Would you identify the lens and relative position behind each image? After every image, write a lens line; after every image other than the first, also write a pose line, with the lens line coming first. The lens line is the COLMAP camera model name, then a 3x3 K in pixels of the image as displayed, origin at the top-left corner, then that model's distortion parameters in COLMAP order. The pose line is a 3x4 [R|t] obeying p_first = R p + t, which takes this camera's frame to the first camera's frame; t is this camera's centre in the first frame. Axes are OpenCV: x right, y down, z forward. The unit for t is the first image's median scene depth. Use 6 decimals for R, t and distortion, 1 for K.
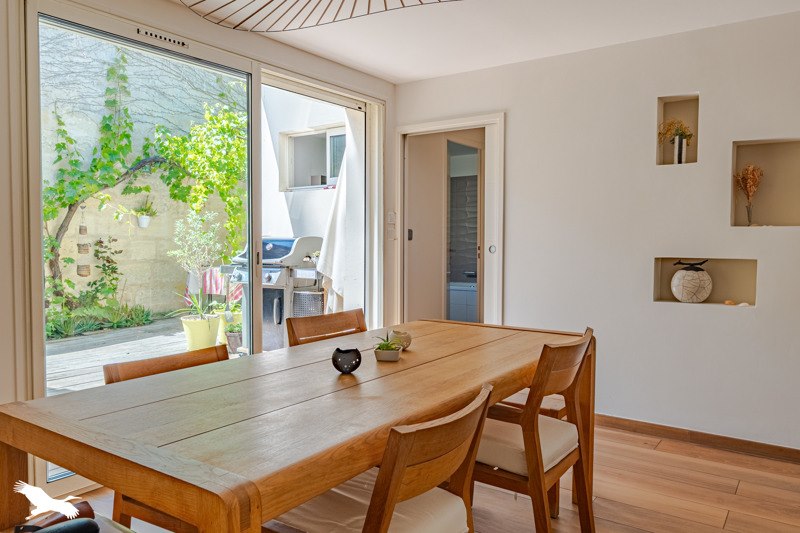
lens RADIAL K [[585.7, 0, 399.7], [0, 585.7, 270.0], [0, 0, 1]] dist [-0.014464, -0.004523]
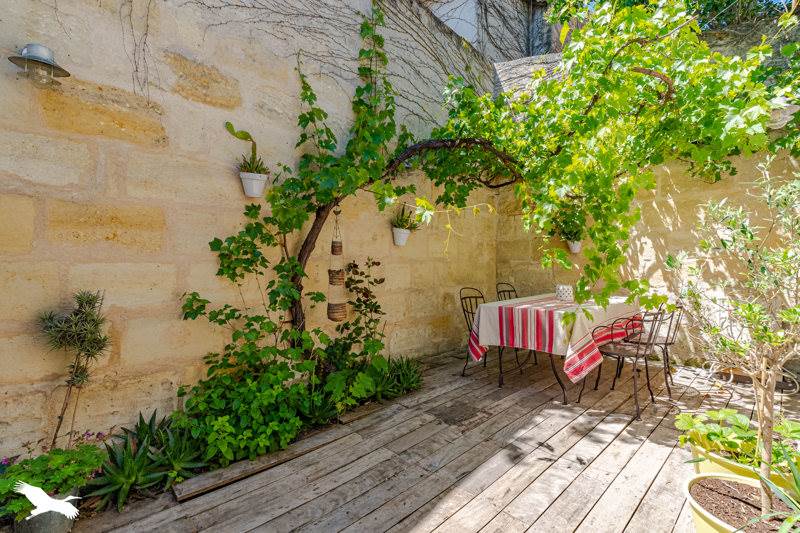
lens RADIAL K [[375.2, 0, 392.4], [0, 375.2, 266.6], [0, 0, 1]] dist [0.002283, 0.000473]
pose [[0.976963, -0.008825, -0.213227, -0.377690], [0.000430, 0.999224, -0.039388, -0.030485], [0.213410, 0.038389, 0.976208, 0.583653]]
